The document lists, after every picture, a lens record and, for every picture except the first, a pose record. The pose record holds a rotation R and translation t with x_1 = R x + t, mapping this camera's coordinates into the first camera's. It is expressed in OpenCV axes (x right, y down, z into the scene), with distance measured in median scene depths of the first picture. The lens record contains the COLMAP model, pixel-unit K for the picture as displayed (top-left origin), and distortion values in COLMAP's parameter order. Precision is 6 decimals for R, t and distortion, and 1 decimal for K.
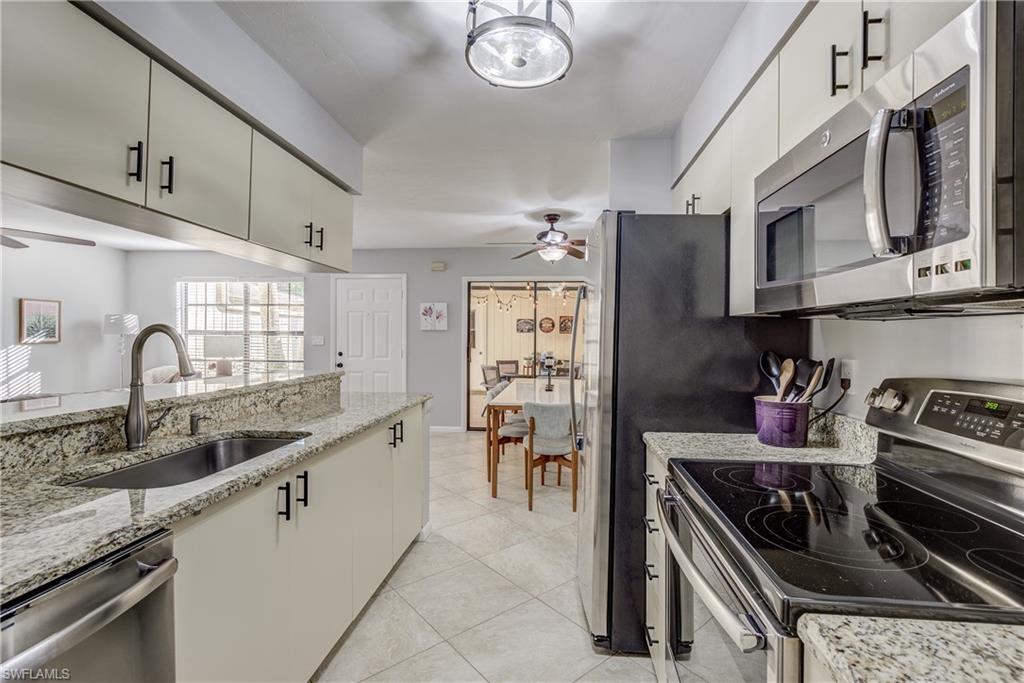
lens RADIAL K [[461.2, 0, 516.8], [0, 461.2, 338.8], [0, 0, 1]] dist [-0.005078, -0.000041]
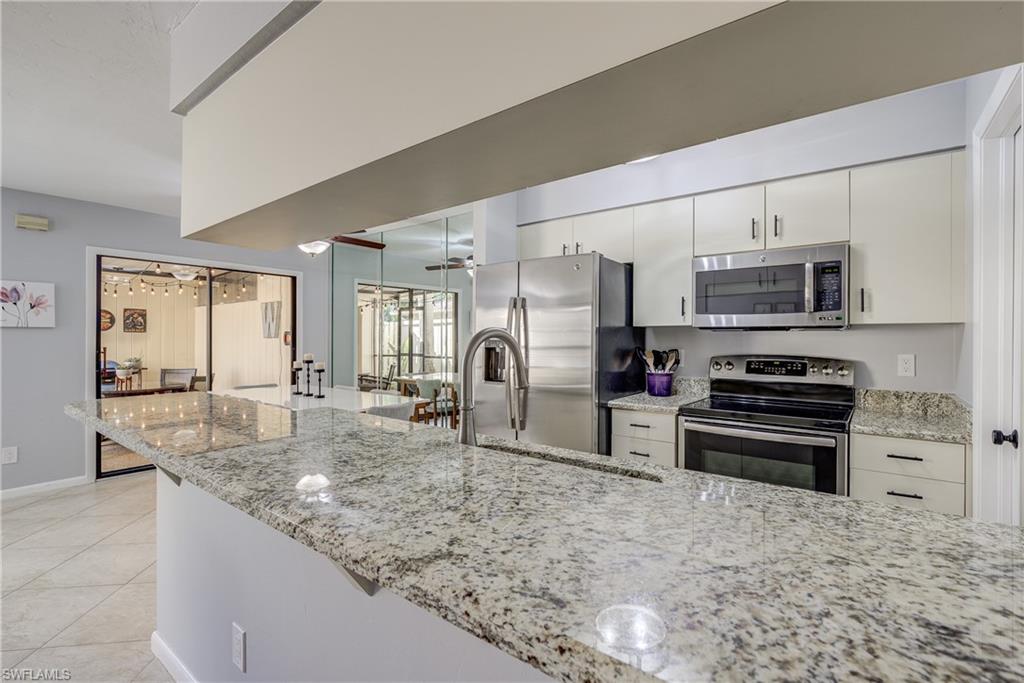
lens RADIAL K [[461.2, 0, 516.8], [0, 461.2, 338.8], [0, 0, 1]] dist [-0.005078, -0.000041]
pose [[0.519028, -0.004614, 0.854745, -0.359501], [0.003453, 0.999989, 0.003301, -0.002628], [-0.854750, 0.001239, 0.519038, 0.138290]]
